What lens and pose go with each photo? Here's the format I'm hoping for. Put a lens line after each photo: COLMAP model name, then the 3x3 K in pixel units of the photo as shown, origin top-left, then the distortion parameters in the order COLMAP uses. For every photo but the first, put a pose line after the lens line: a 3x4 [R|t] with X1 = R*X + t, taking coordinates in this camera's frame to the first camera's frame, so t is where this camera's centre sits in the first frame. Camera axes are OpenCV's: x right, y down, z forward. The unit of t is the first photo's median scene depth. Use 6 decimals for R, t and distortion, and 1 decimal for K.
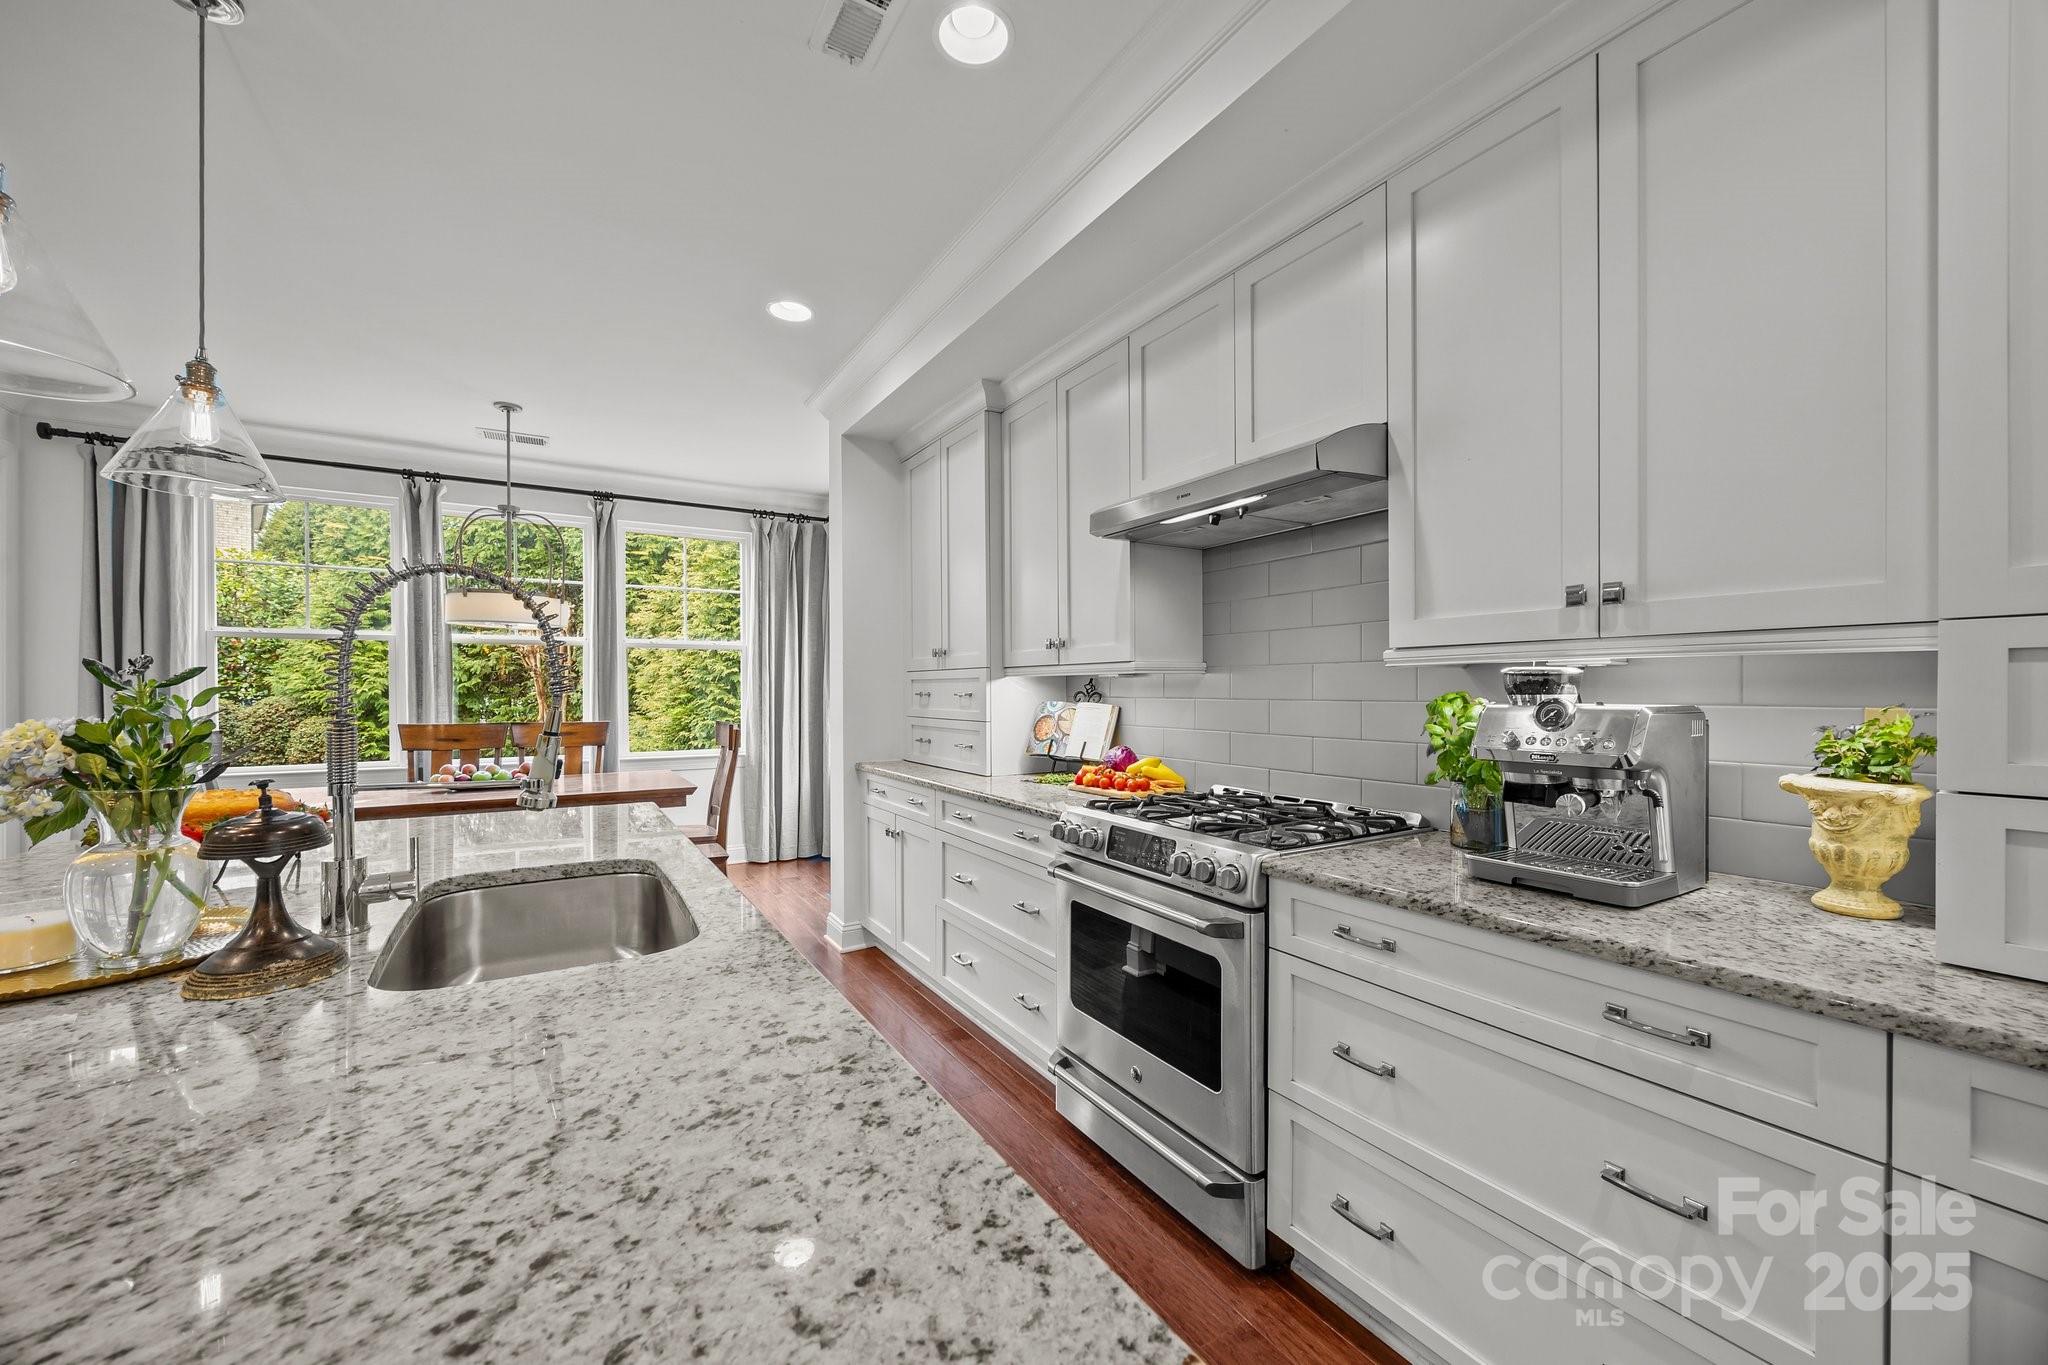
lens RADIAL K [[785.1, 0, 1029.3], [0, 785.1, 692.9], [0, 0, 1]] dist [-0.004949, 0.000760]
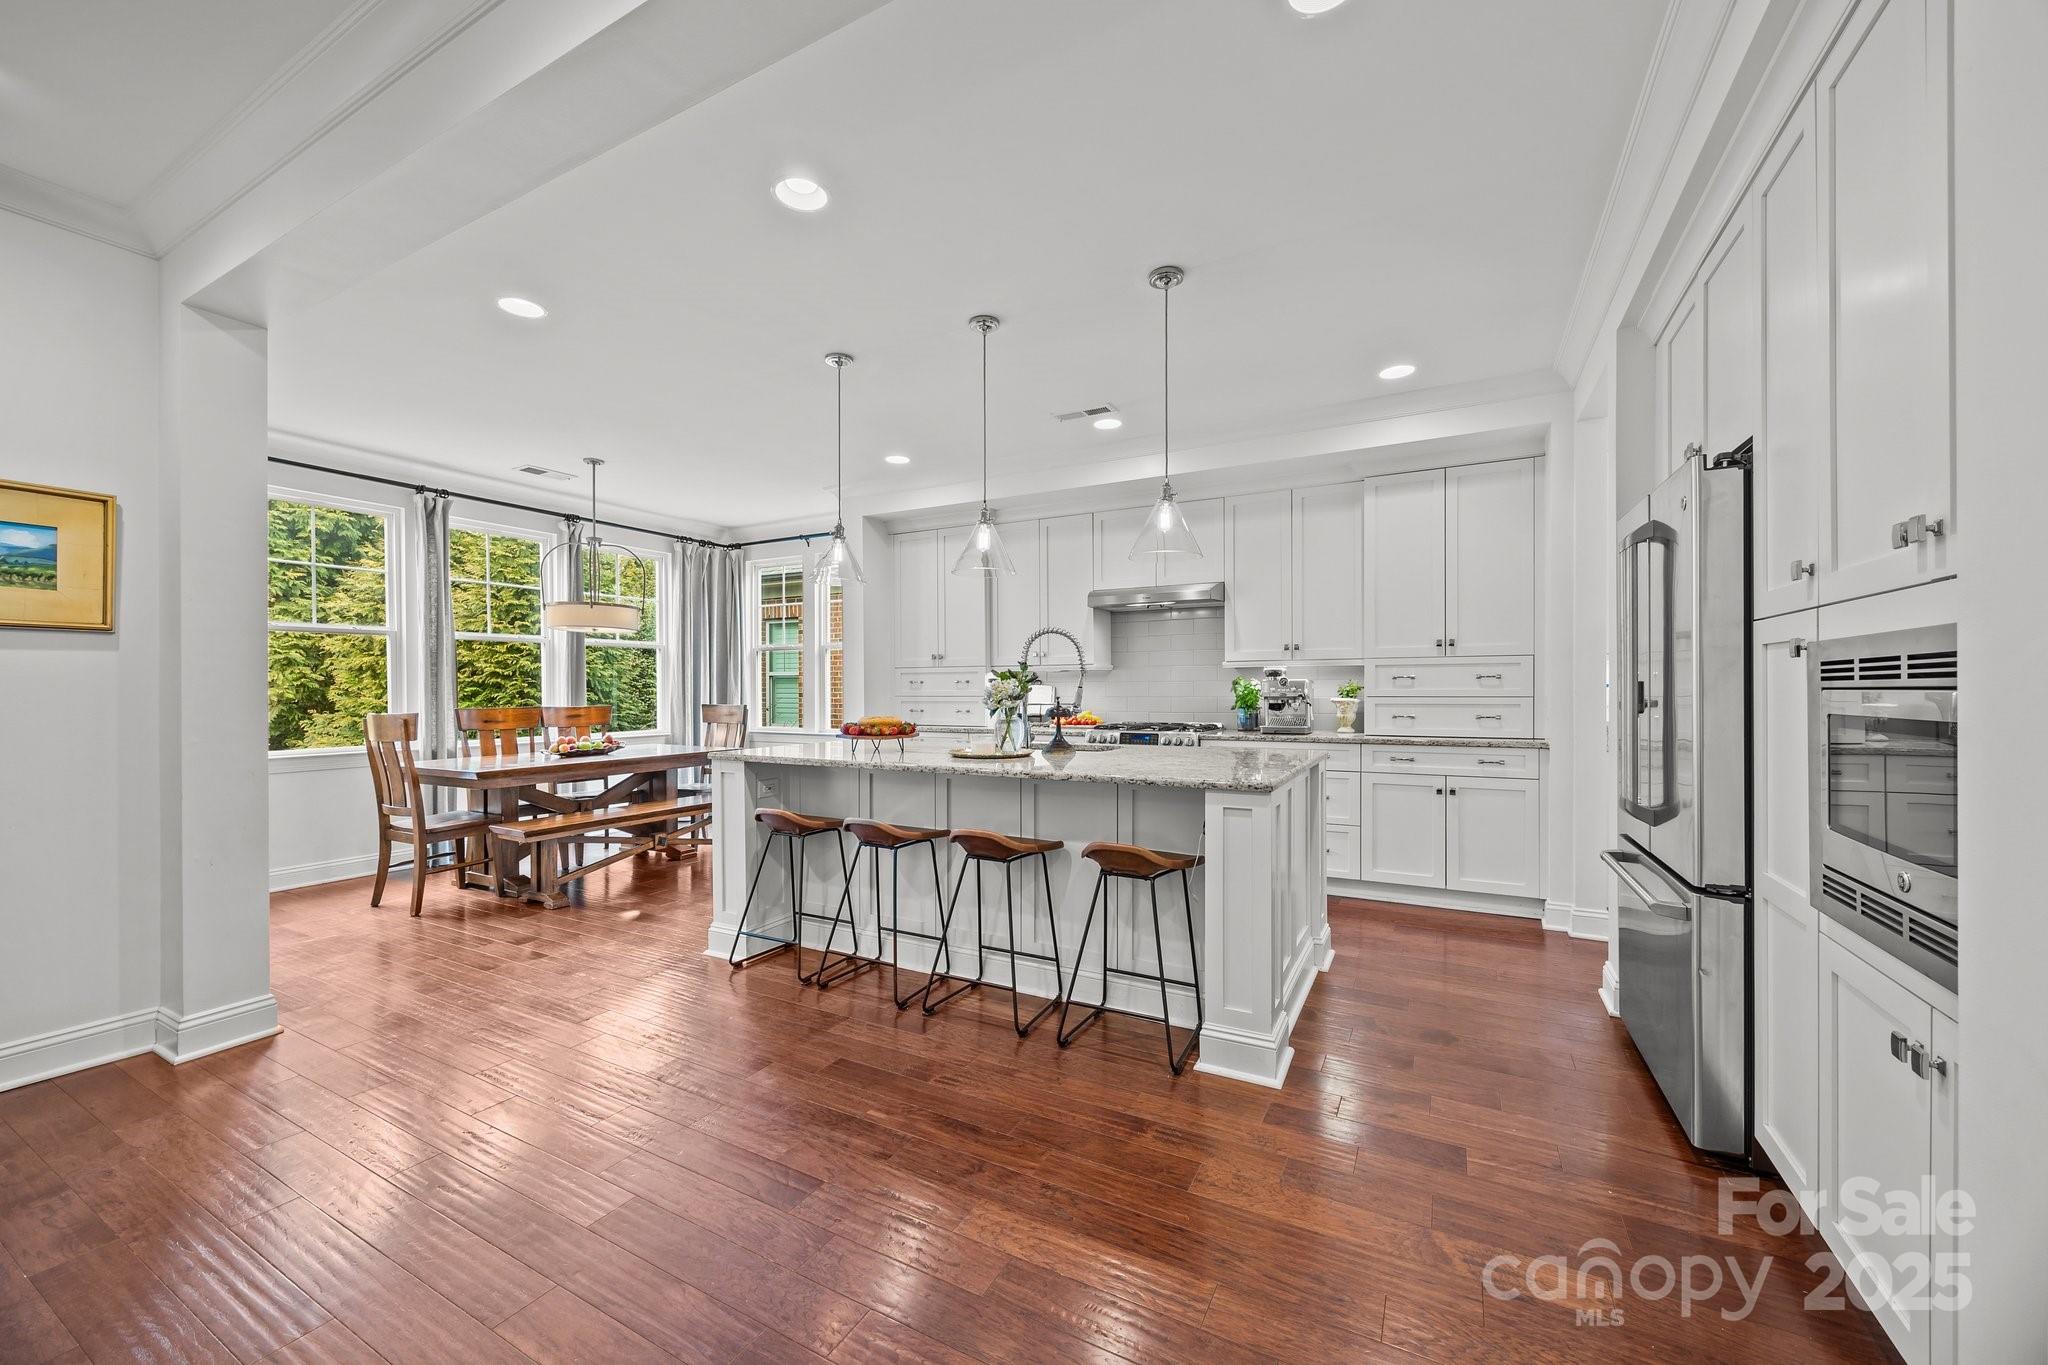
lens RADIAL K [[785.1, 0, 1020.8], [0, 785.1, 690.7], [0, 0, 1]] dist [-0.004949, 0.000760]
pose [[0.867356, -0.005097, 0.497663, -0.875233], [0.005978, 0.999982, -0.000178, 0.025550], [-0.497653, 0.003129, 0.867371, -0.601937]]
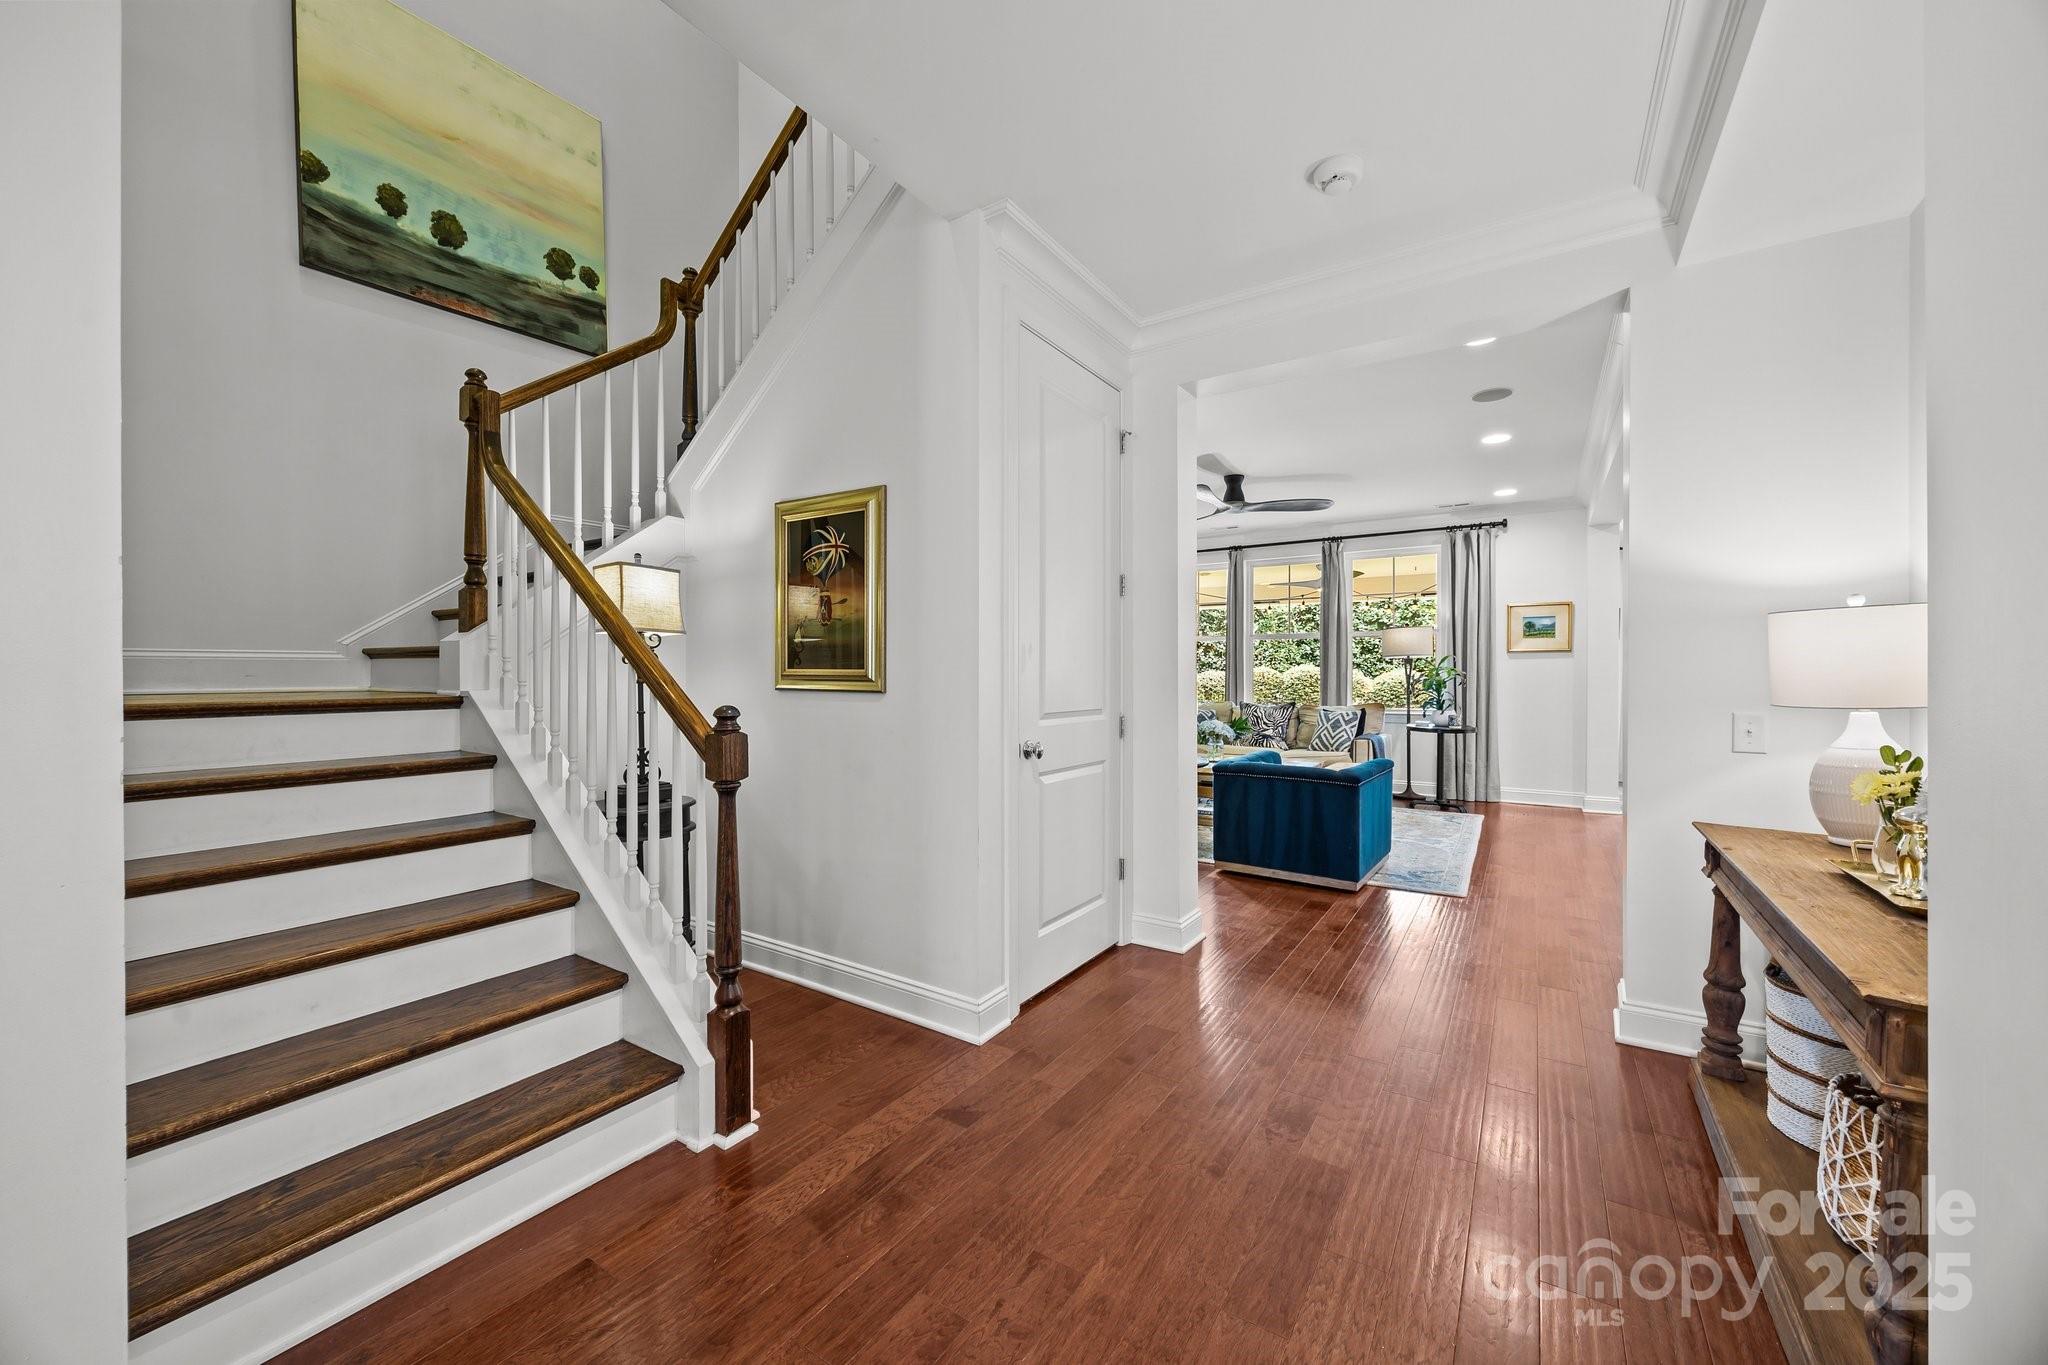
lens RADIAL K [[785.1, 0, 1020.9], [0, 785.1, 679.4], [0, 0, 1]] dist [-0.004949, 0.000760]
pose [[0.426508, 0.002893, -0.904479, 0.029186], [-0.000676, 0.999996, 0.002880, 0.032897], [0.904483, -0.000617, 0.426508, -1.756859]]
